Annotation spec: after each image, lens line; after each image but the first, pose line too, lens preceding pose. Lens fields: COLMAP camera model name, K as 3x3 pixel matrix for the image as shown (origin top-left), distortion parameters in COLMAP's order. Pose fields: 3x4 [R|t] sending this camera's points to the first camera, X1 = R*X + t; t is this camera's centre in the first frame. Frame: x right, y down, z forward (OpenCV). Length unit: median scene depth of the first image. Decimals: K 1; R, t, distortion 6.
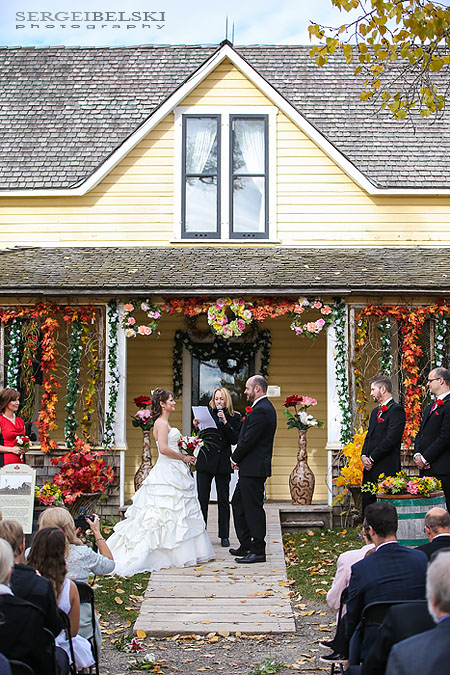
lens RADIAL K [[1449.3, 0, 222.8], [0, 1449.3, 337.8], [0, 0, 1]] dist [-0.218721, 0.000000]
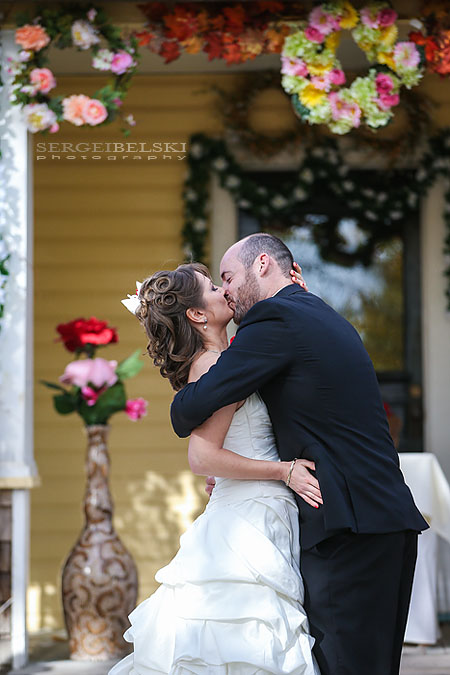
lens RADIAL K [[2801.5, 0, 225.5], [0, 2801.5, 337.1], [0, 0, 1]] dist [-0.592023, 0.000000]
pose [[0.999423, -0.014061, -0.030906, -0.004856], [0.014939, 0.999486, 0.028363, 0.027901], [0.030491, -0.028809, 0.999120, 0.389766]]
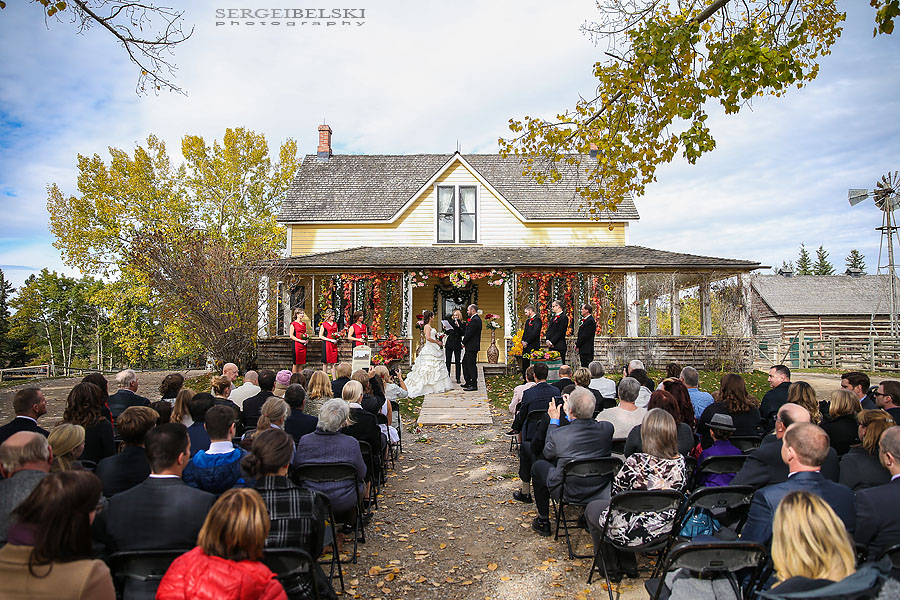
lens RADIAL K [[652.2, 0, 458.8], [0, 652.2, 297.5], [0, 0, 1]] dist [-0.001728, -0.000075]
pose [[0.999979, -0.002297, 0.006080, -0.002681], [0.002218, 0.999914, 0.012903, 0.002046], [-0.006109, -0.012889, 0.999898, 0.014765]]
